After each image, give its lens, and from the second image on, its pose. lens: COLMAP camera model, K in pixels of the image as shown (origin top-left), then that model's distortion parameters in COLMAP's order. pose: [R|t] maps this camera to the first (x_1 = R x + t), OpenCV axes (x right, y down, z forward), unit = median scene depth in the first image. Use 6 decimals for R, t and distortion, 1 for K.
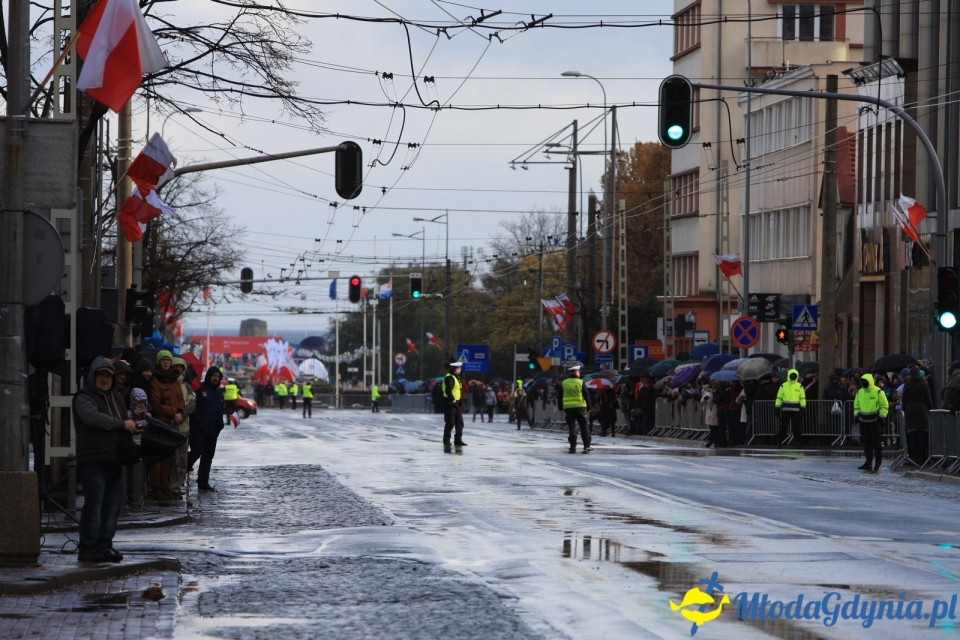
lens RADIAL K [[3967.0, 0, 481.0], [0, 3967.0, 425.4], [0, 0, 1]] dist [0.055863, -2.073249]
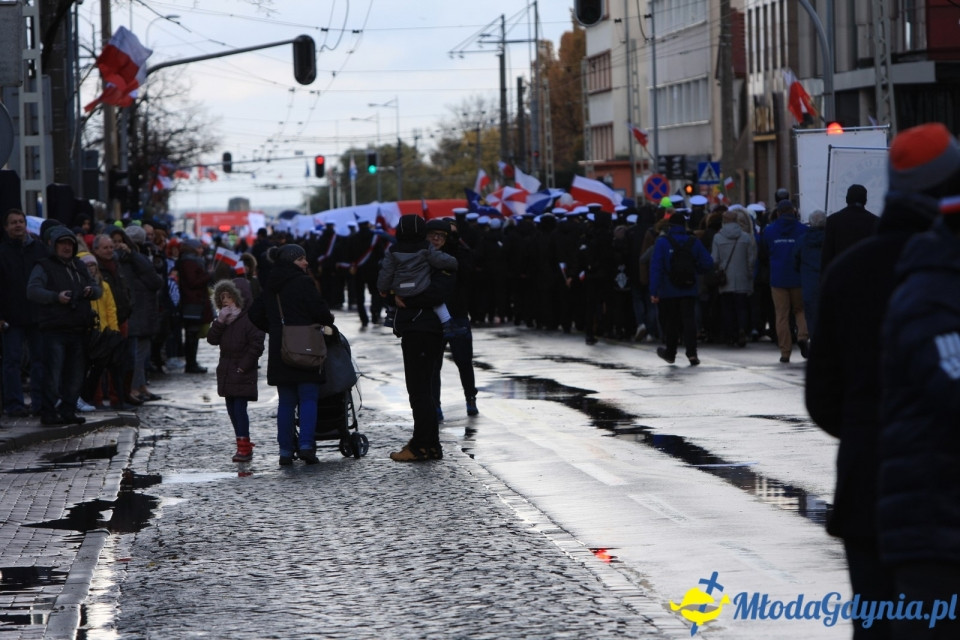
lens RADIAL K [[3859.6, 0, 459.8], [0, 3859.6, 318.6], [0, 0, 1]] dist [-0.135660, 0.078404]
pose [[0.999144, -0.039658, 0.011749, -0.005227], [0.039526, 0.999155, 0.011259, -0.000693], [-0.012186, -0.010785, 0.999868, -0.121982]]
